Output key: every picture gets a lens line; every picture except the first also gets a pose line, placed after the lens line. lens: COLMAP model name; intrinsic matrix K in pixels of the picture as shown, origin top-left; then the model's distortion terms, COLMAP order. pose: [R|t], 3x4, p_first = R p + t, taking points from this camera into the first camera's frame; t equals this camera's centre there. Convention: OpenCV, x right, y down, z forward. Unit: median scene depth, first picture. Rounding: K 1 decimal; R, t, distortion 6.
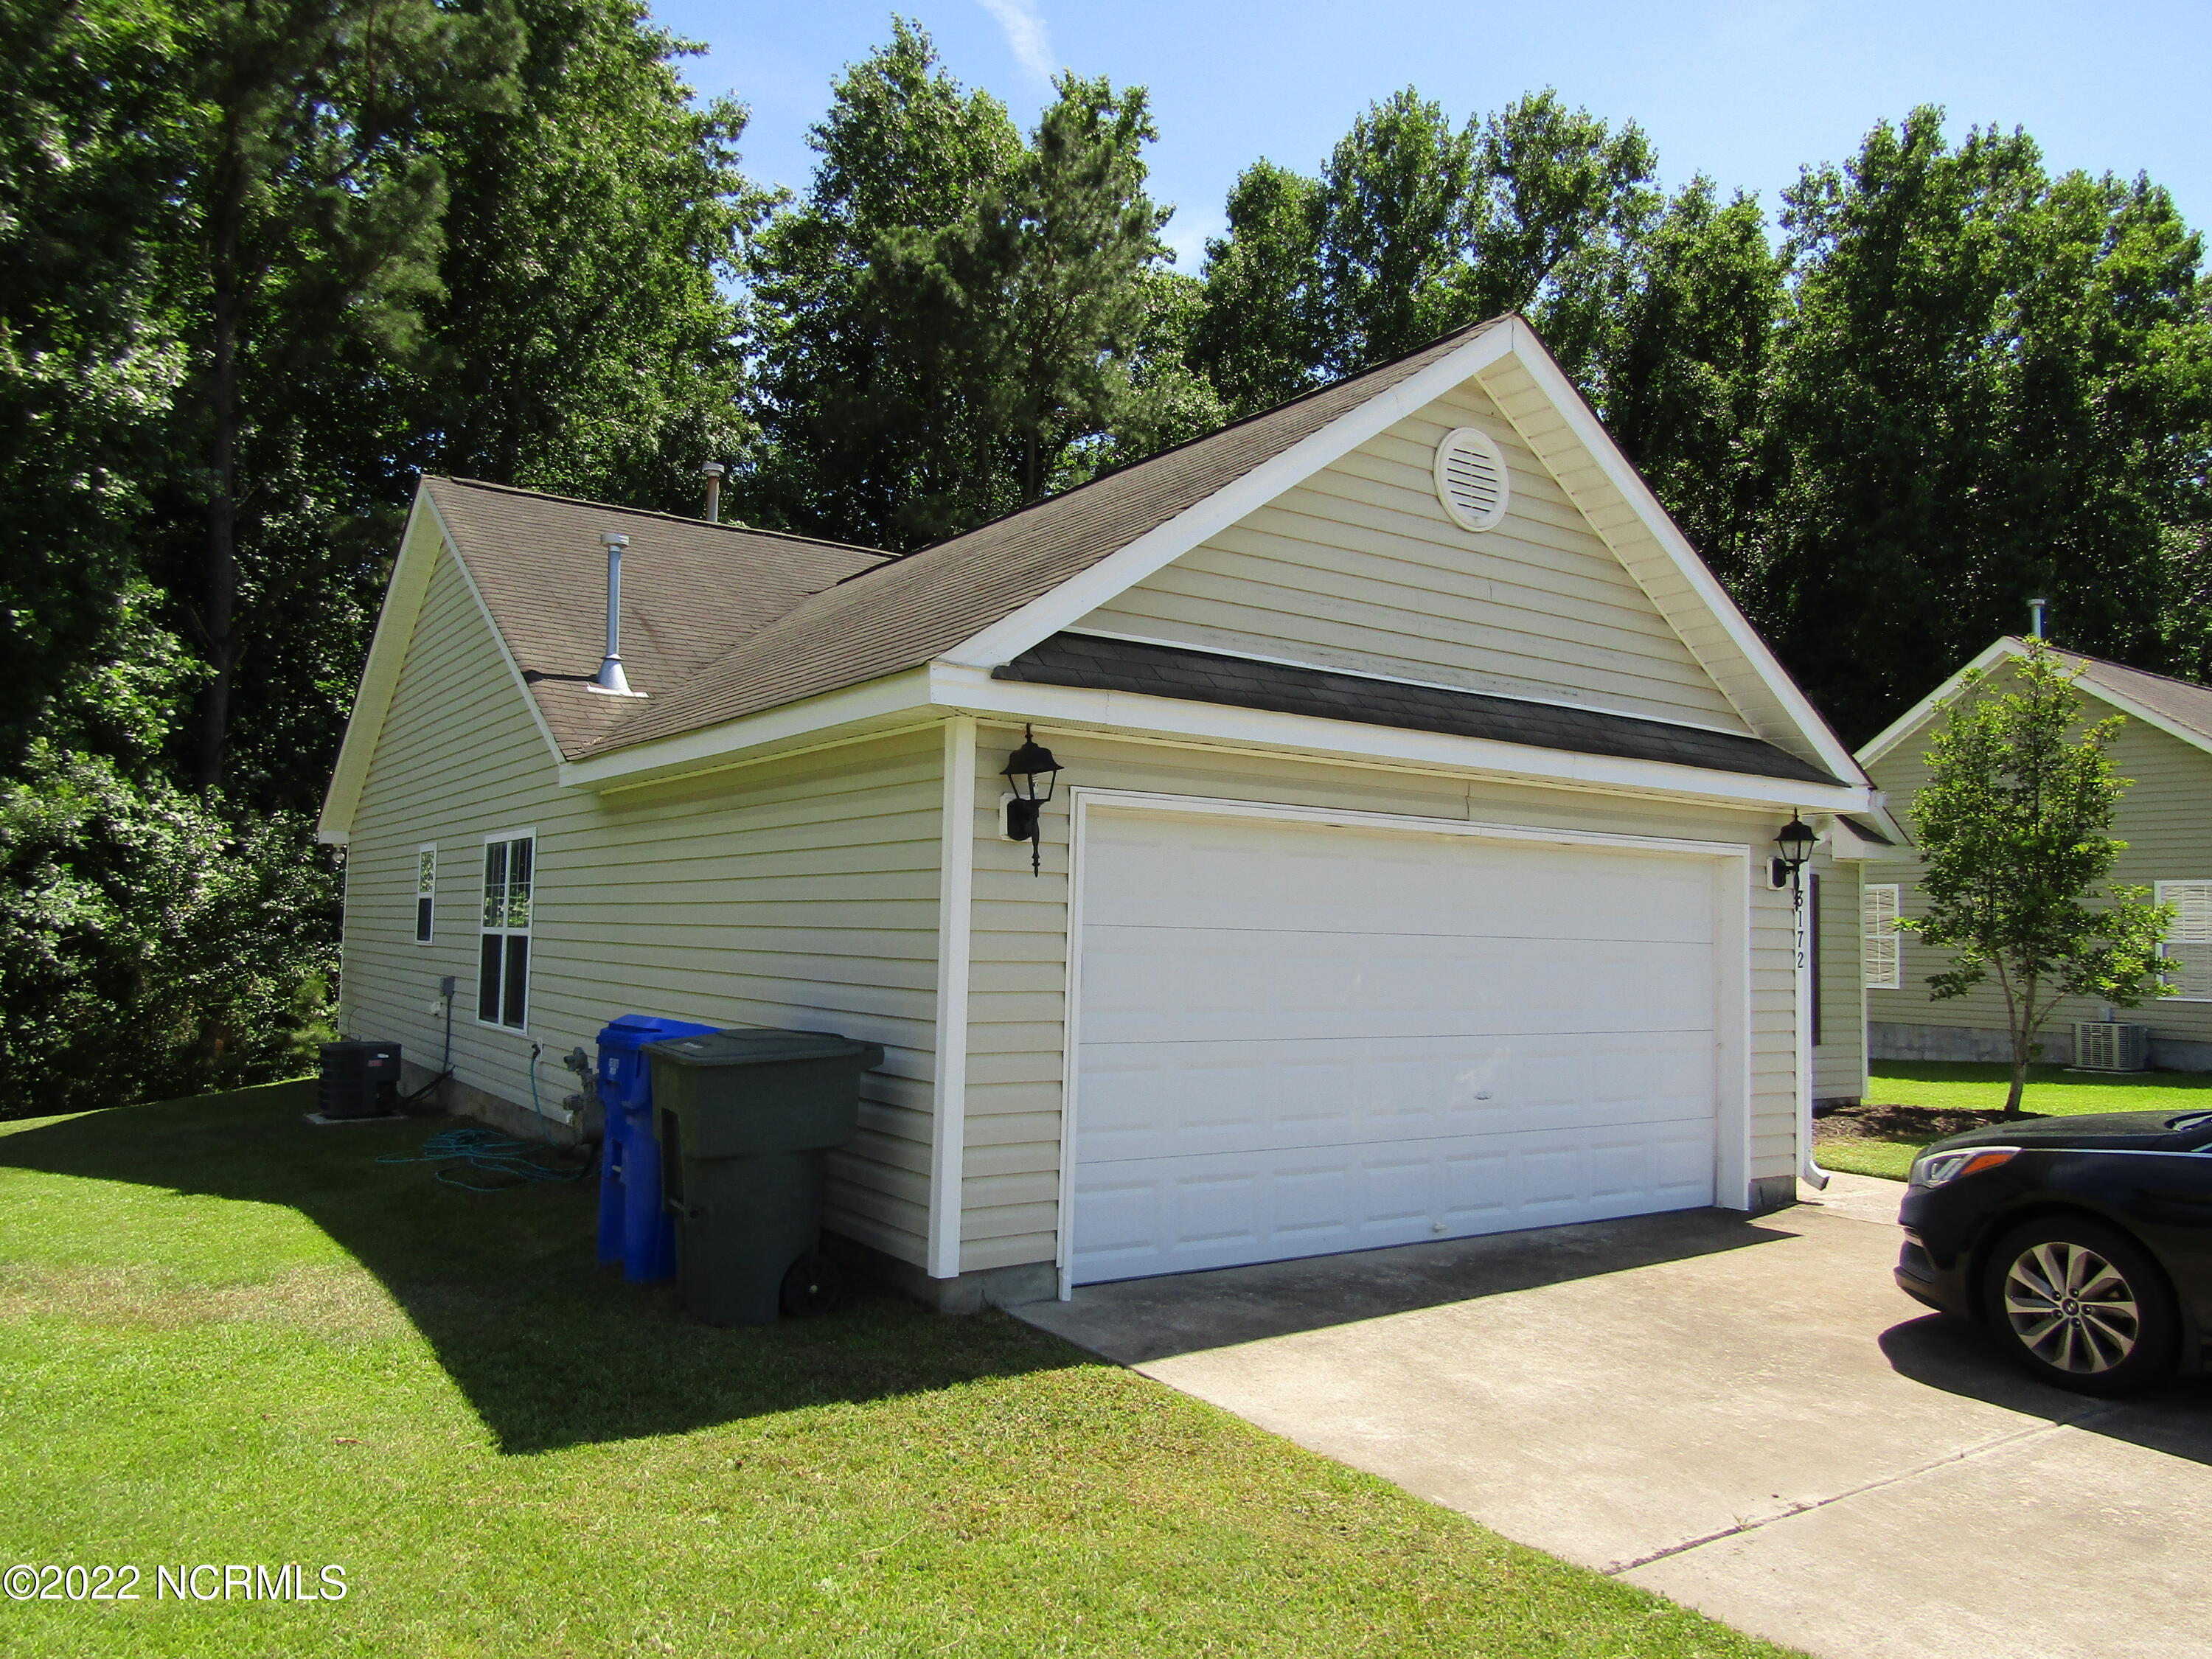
lens RADIAL K [[1602.2, 0, 1106.0], [0, 1602.2, 829.5], [0, 0, 1]] dist [-0.002060, 0.010443]
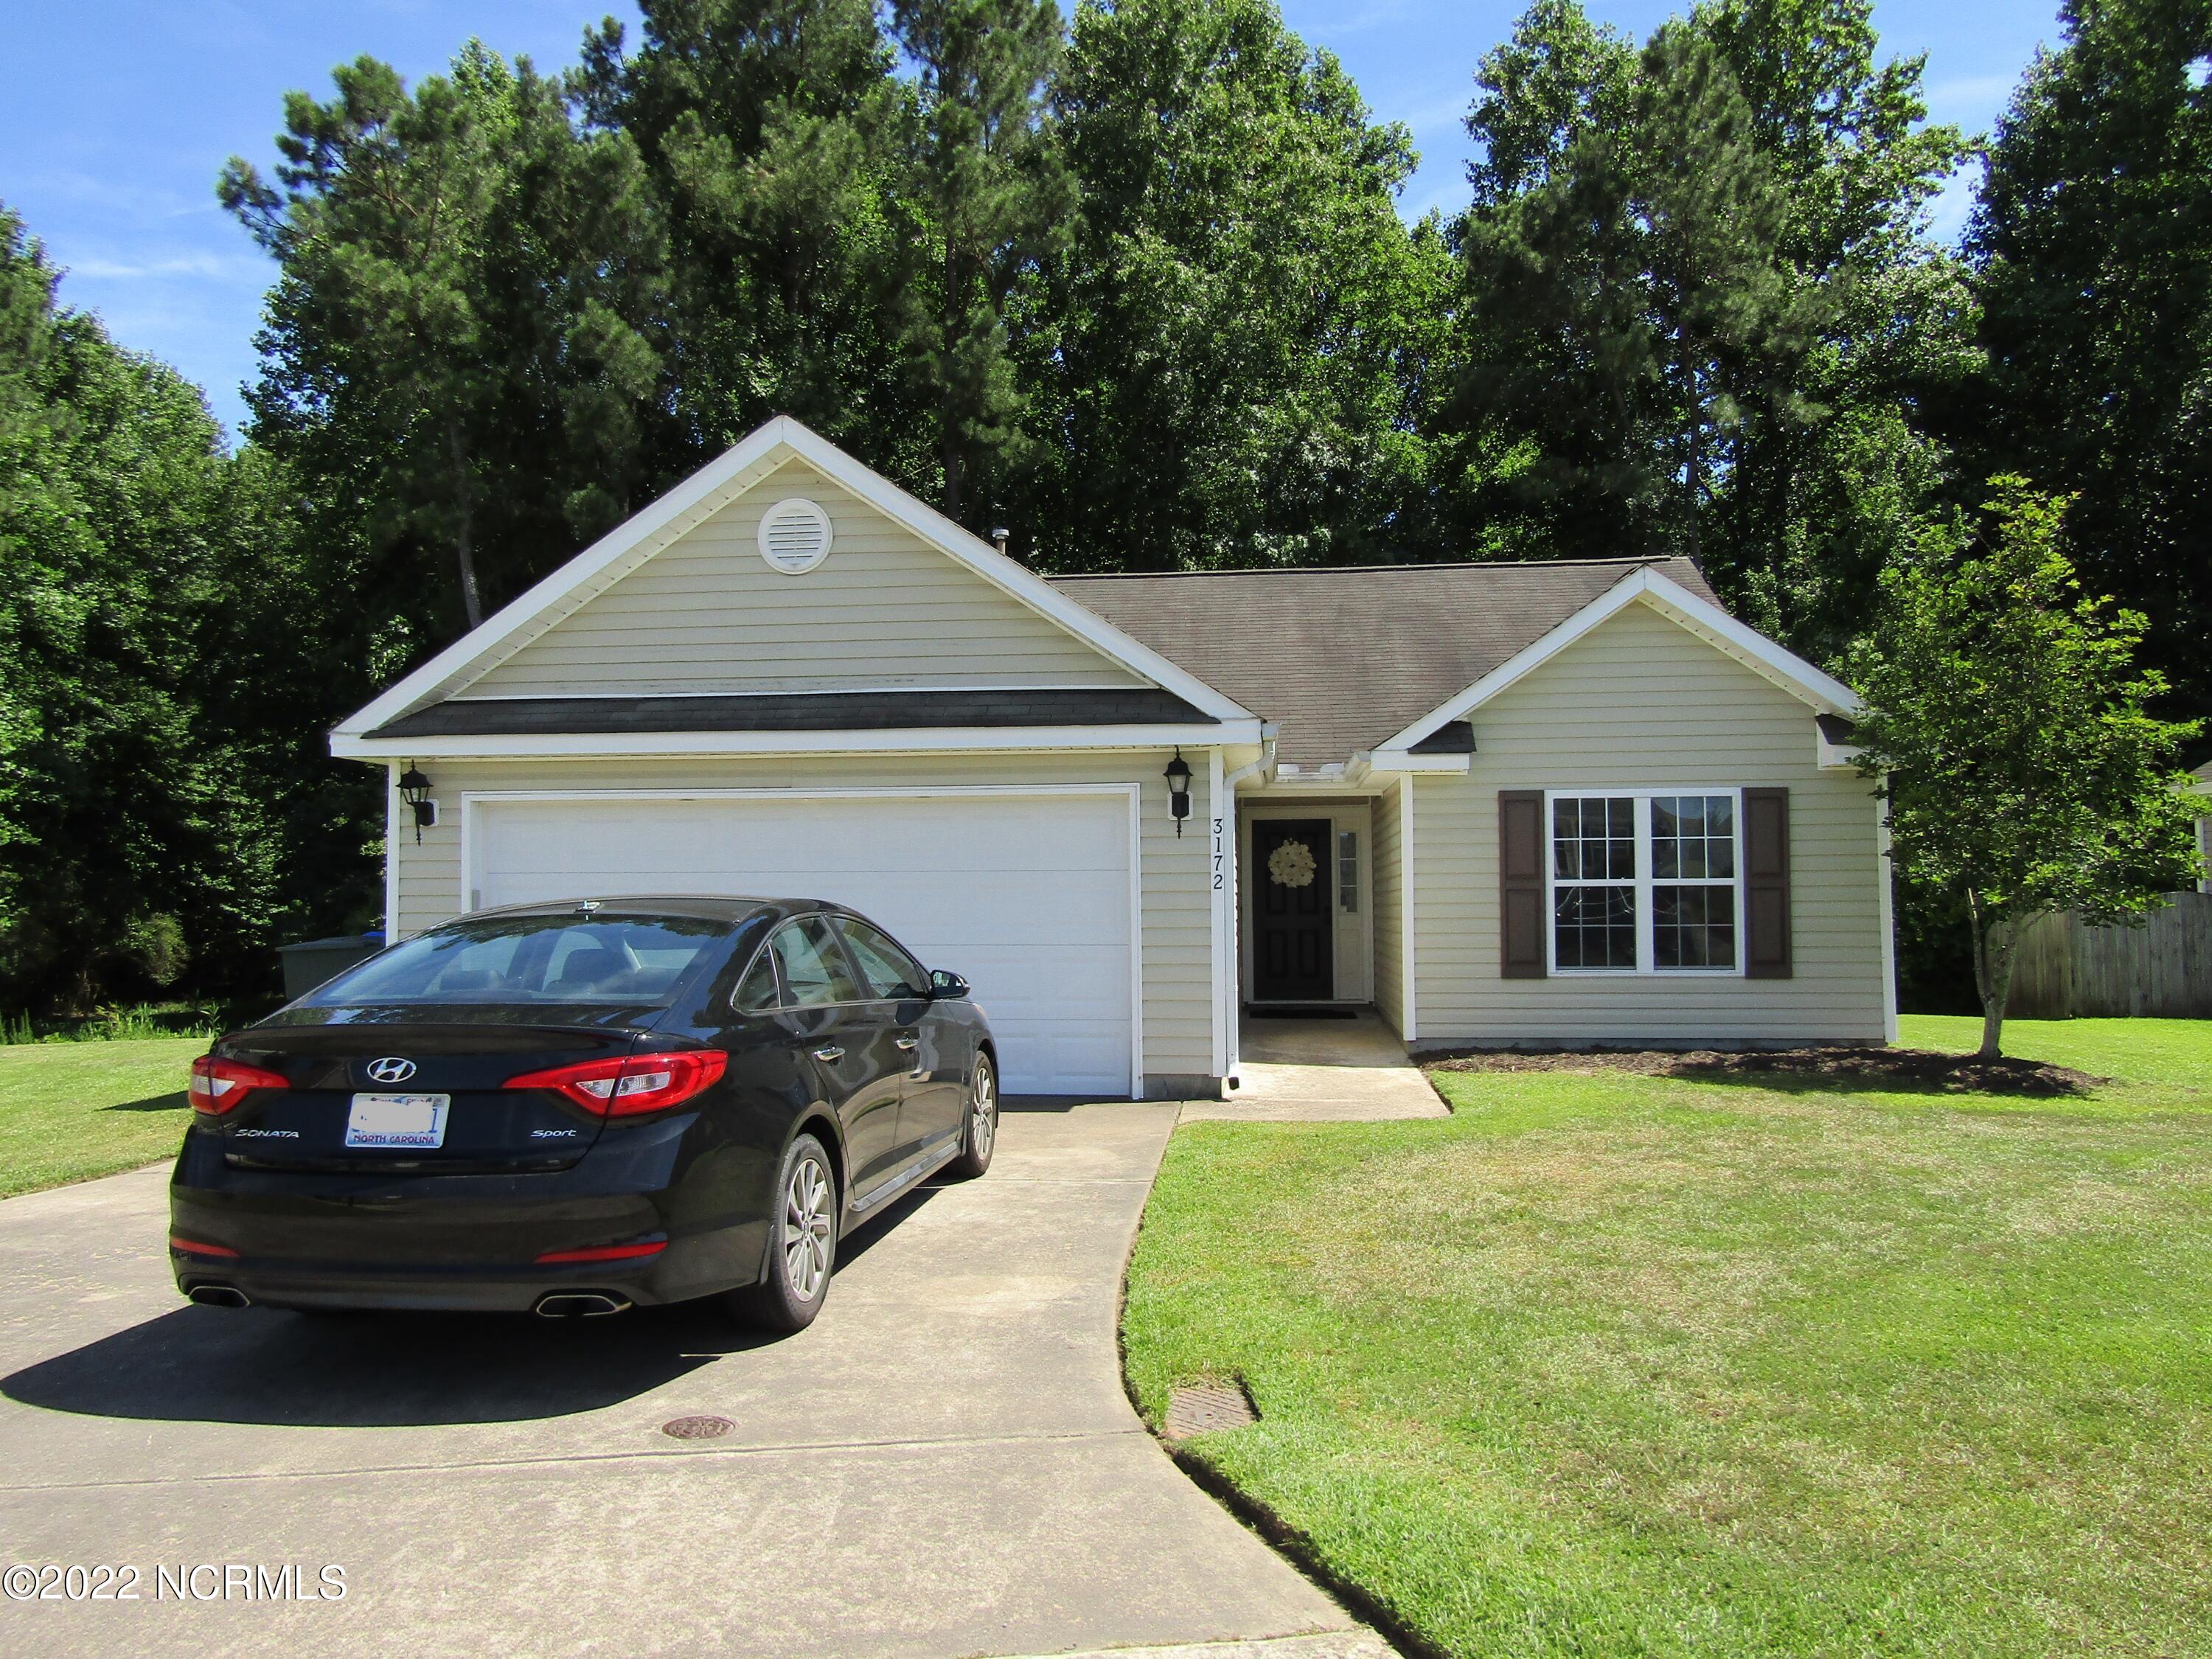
lens RADIAL K [[1602.2, 0, 1106.0], [0, 1602.2, 829.5], [0, 0, 1]] dist [-0.002060, 0.010443]
pose [[0.768806, -0.056236, -0.637005, 1.118936], [0.067283, 0.997710, -0.006874, 0.049789], [0.635933, -0.037575, 0.770829, 0.097027]]
